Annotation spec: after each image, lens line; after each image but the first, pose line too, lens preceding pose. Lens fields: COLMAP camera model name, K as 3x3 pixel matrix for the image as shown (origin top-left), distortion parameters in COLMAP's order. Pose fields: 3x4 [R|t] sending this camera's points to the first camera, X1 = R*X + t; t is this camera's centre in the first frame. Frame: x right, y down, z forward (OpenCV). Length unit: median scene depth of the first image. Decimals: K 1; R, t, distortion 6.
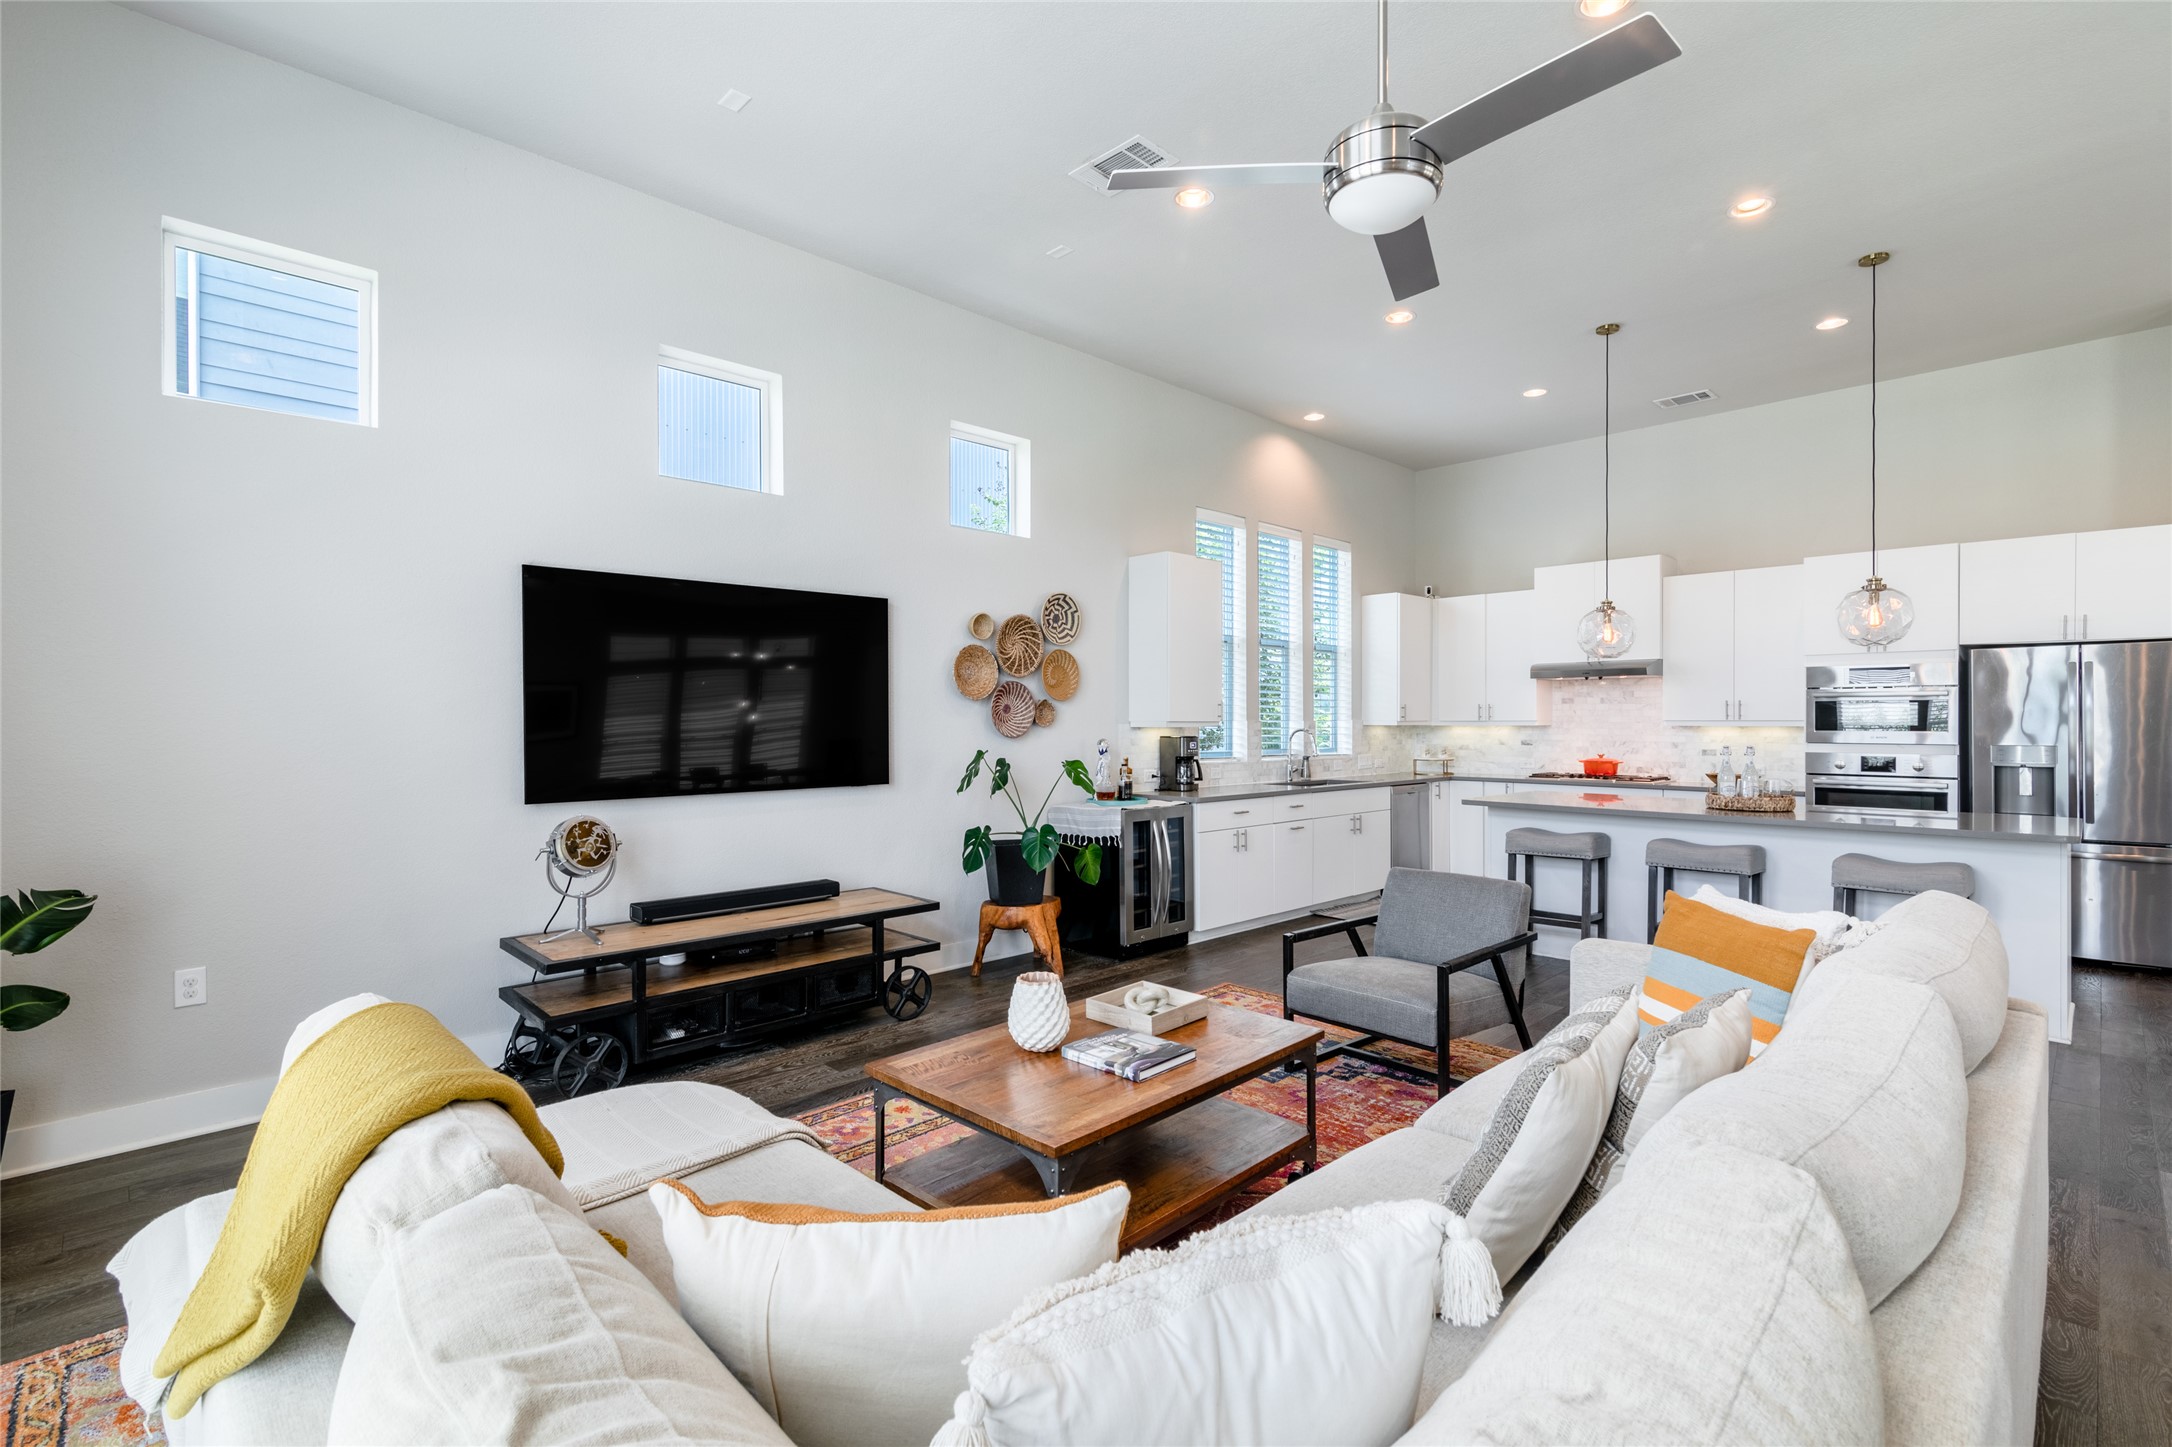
lens RADIAL K [[999.7, 0, 1093.6], [0, 999.7, 717.3], [0, 0, 1]] dist [0.006068, -0.002379]
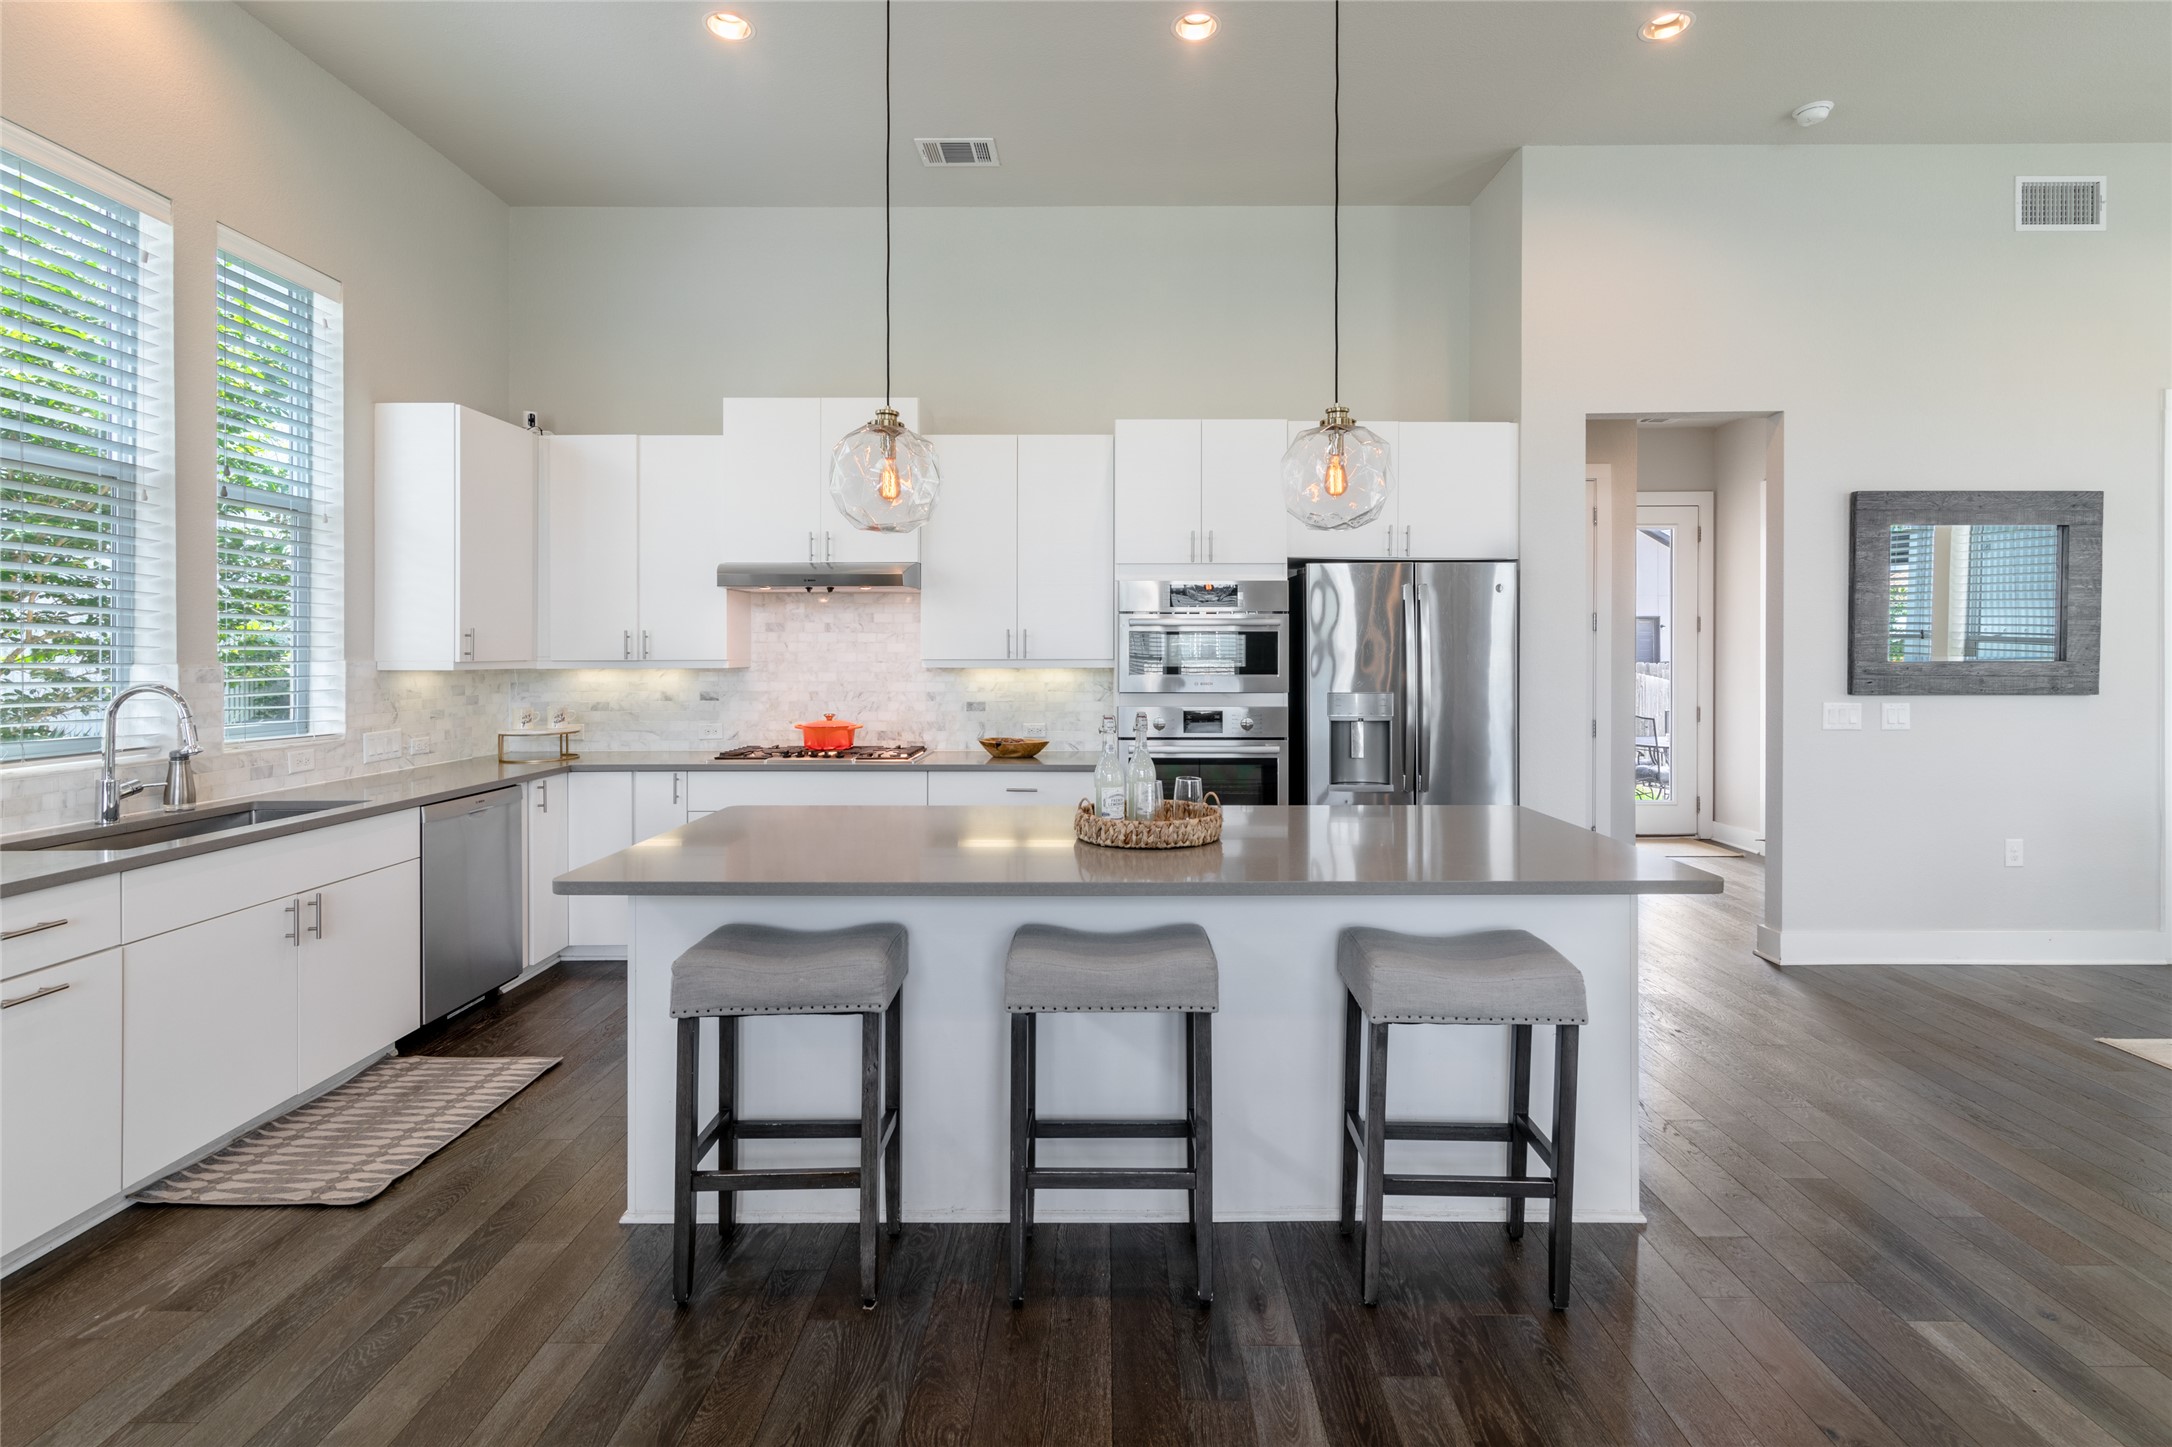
lens RADIAL K [[999.7, 0, 1088.0], [0, 999.7, 647.7], [0, 0, 1]] dist [0.006068, -0.002379]
pose [[0.710200, 0.003190, 0.703993, 0.187440], [-0.001525, 0.999994, -0.002993, -0.002430], [-0.703998, 0.001052, 0.710201, 0.451728]]
